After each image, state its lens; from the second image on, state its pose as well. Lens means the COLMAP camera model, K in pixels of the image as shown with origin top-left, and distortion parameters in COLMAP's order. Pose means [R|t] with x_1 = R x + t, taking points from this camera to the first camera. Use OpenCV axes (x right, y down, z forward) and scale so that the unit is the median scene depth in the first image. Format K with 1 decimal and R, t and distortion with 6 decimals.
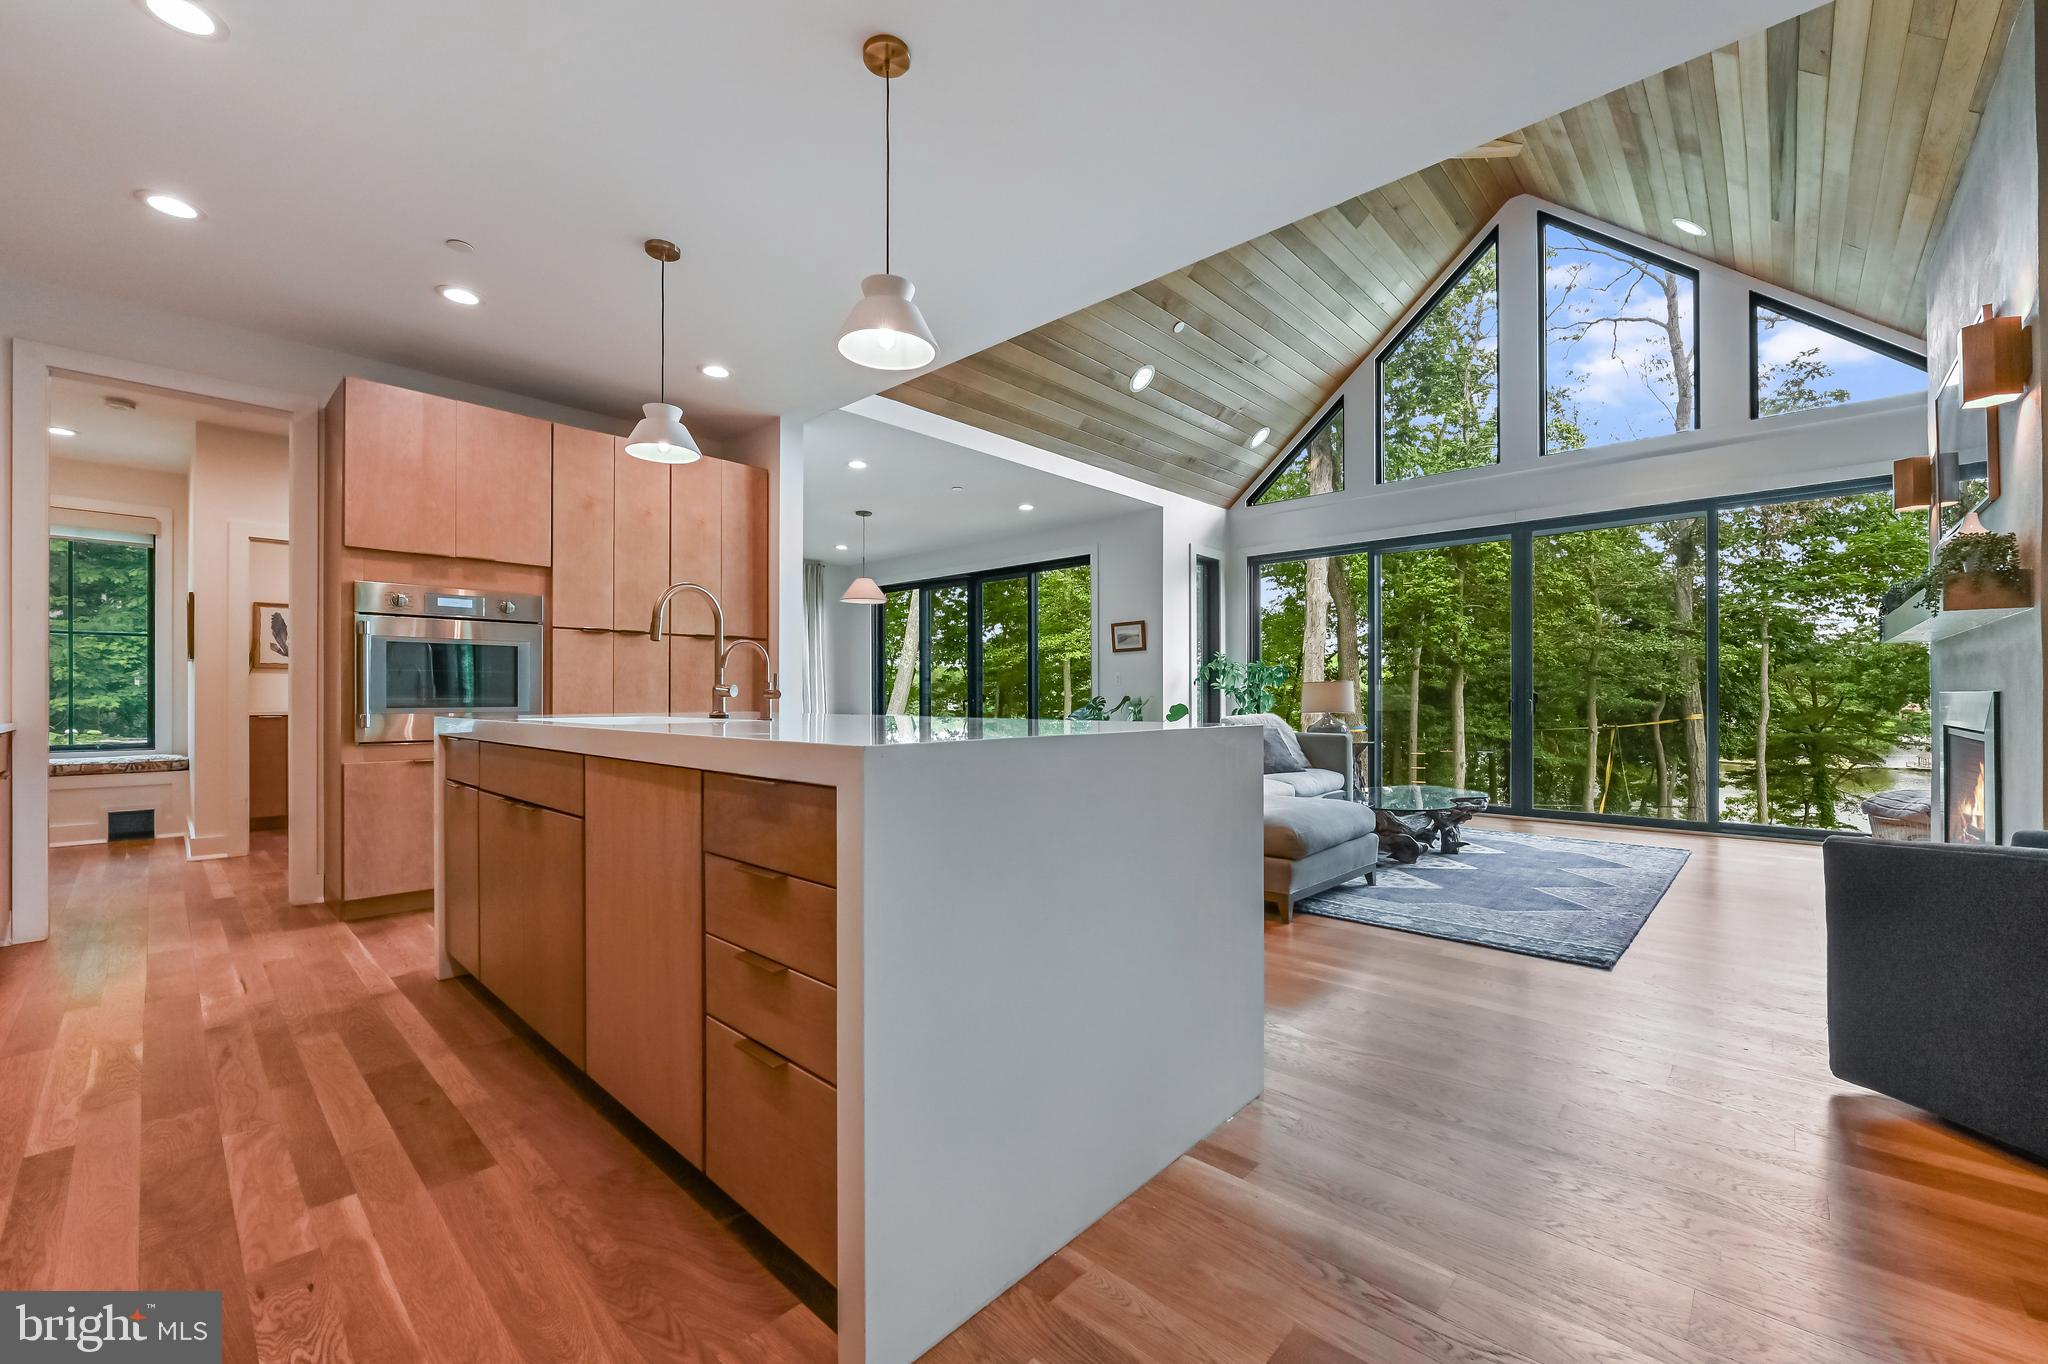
lens RADIAL K [[813.4, 0, 1061.3], [0, 813.4, 692.2], [0, 0, 1]] dist [-0.013628, 0.000558]
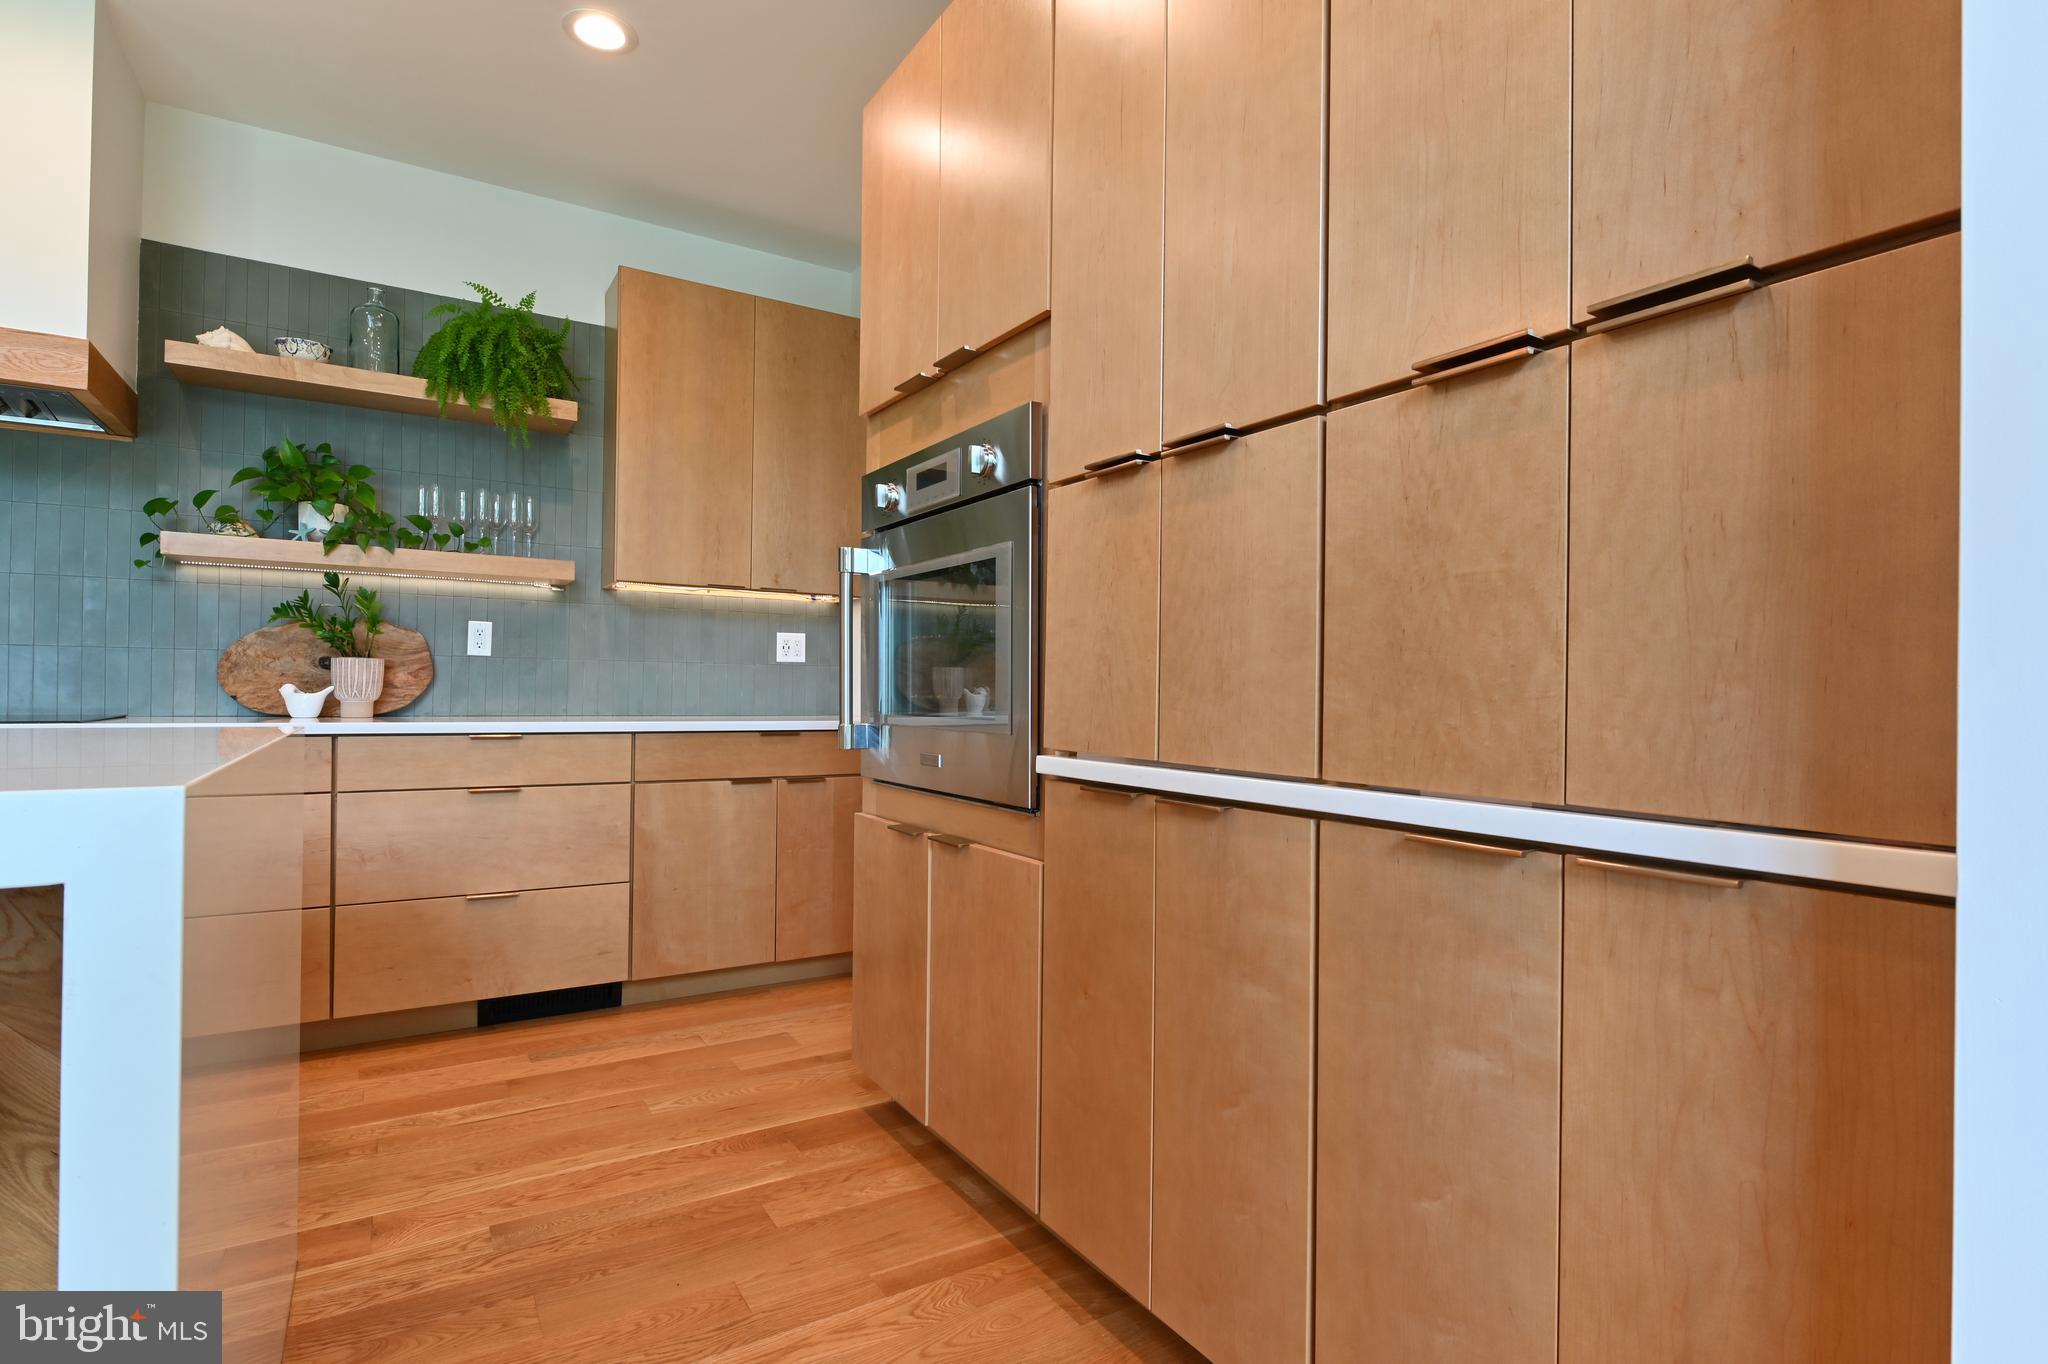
lens RADIAL K [[999.3, 0, 1018.9], [0, 999.3, 686.5], [0, 0, 1]] dist [-0.004002, -0.002986]
pose [[-0.288738, -0.001630, -0.957407, -0.231252], [-0.005637, 0.999984, -0.000003, 0.003440], [0.957392, 0.005396, -0.288742, 1.115948]]
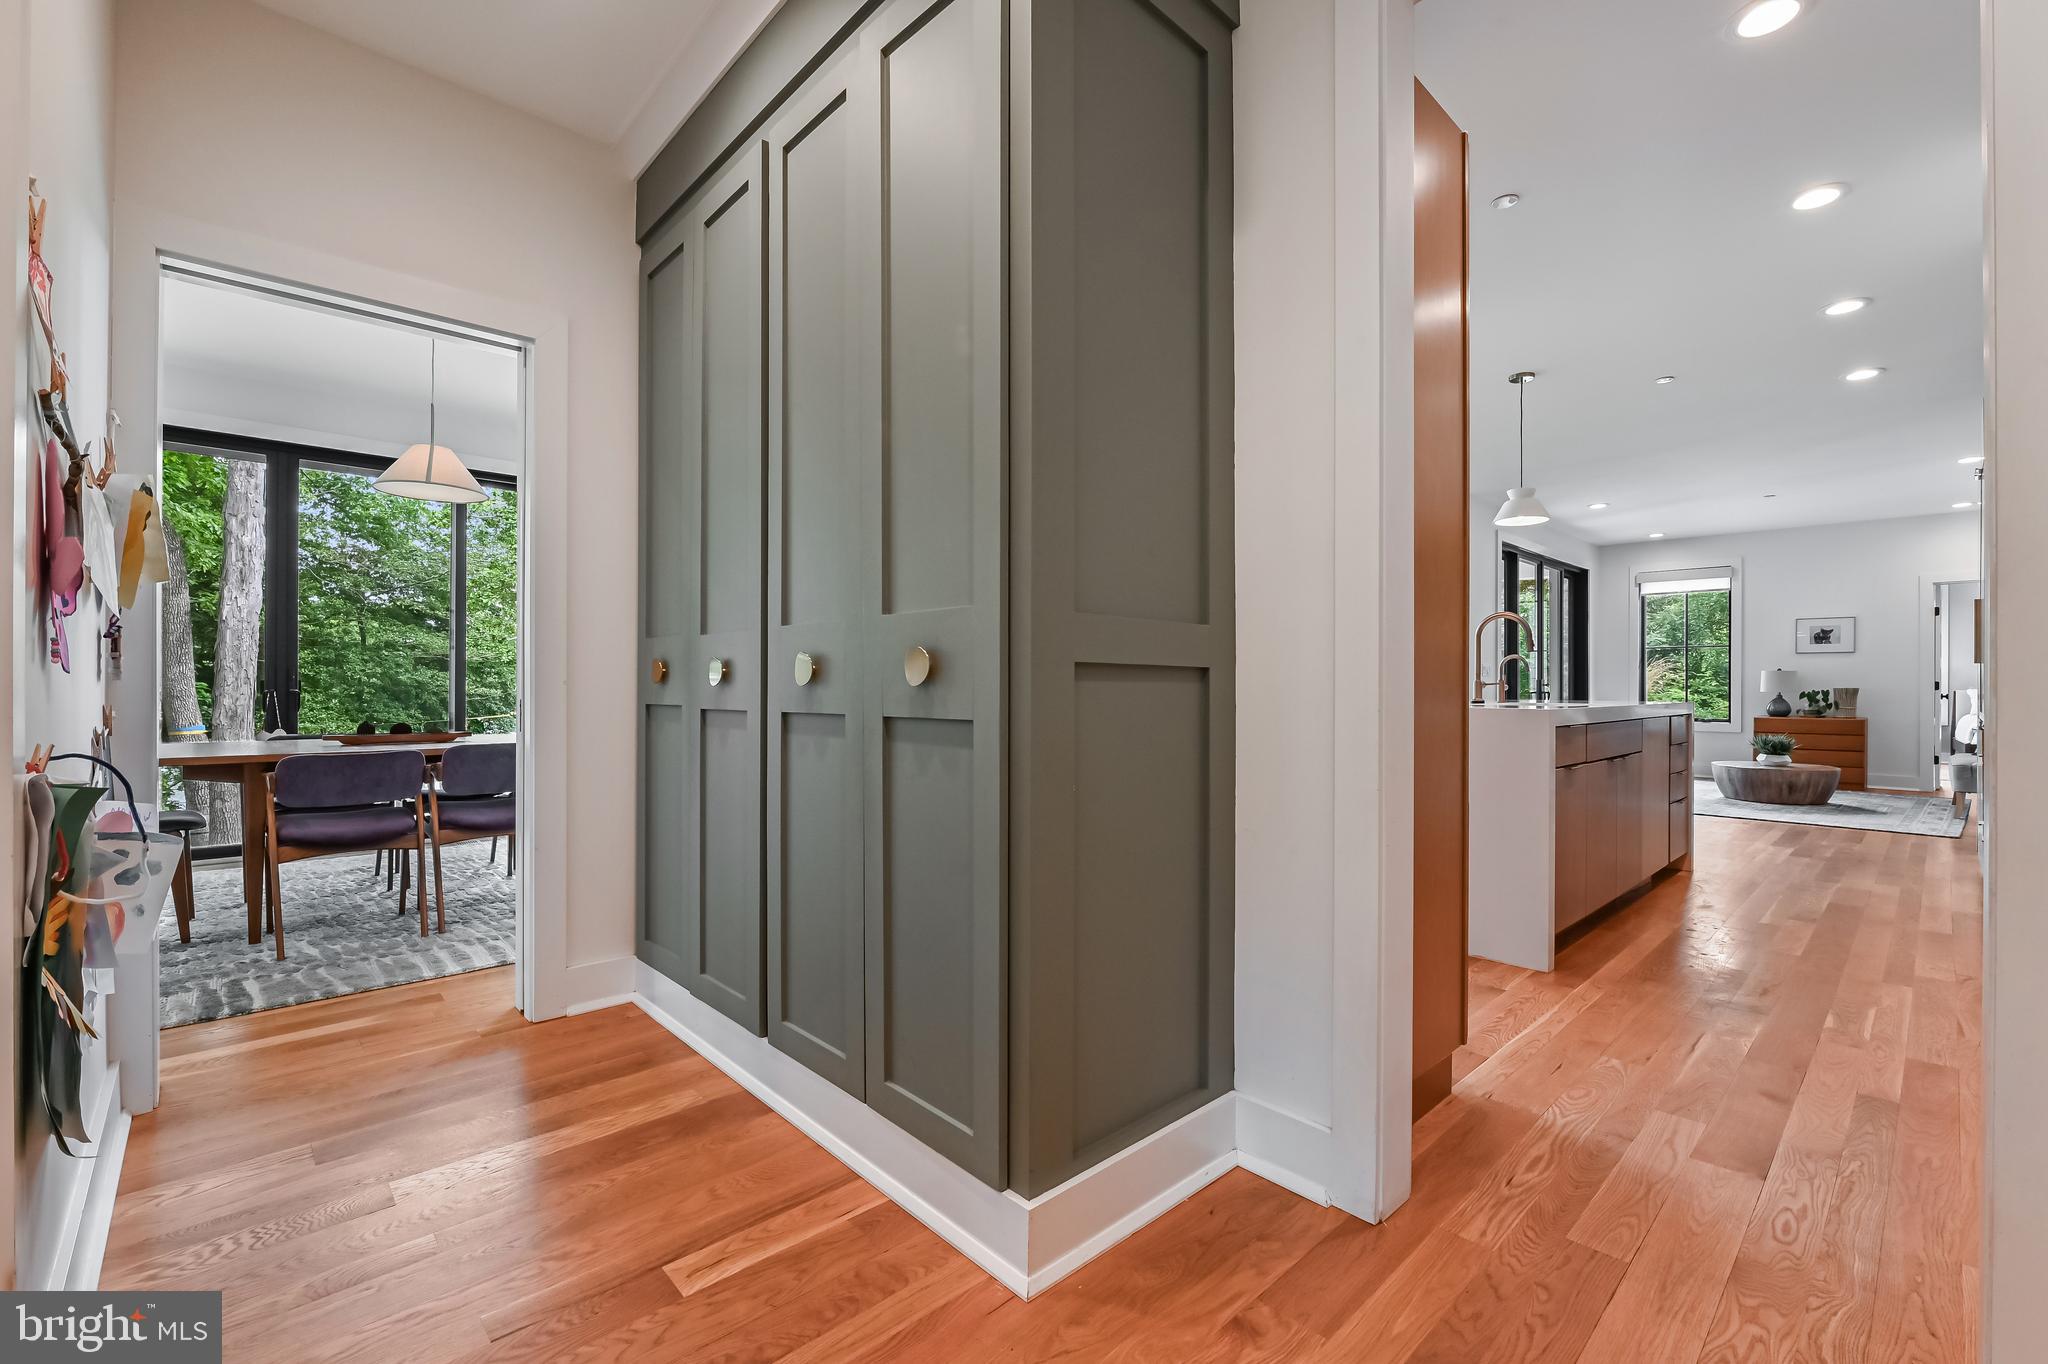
lens RADIAL K [[847.7, 0, 1024.5], [0, 847.7, 686.1], [0, 0, 1]] dist [-0.001324, -0.000767]
pose [[0.107434, 0.005641, 0.994196, -1.330448], [-0.012749, 0.999910, -0.004296, 0.014161], [-0.994130, -0.012213, 0.107496, 1.069852]]
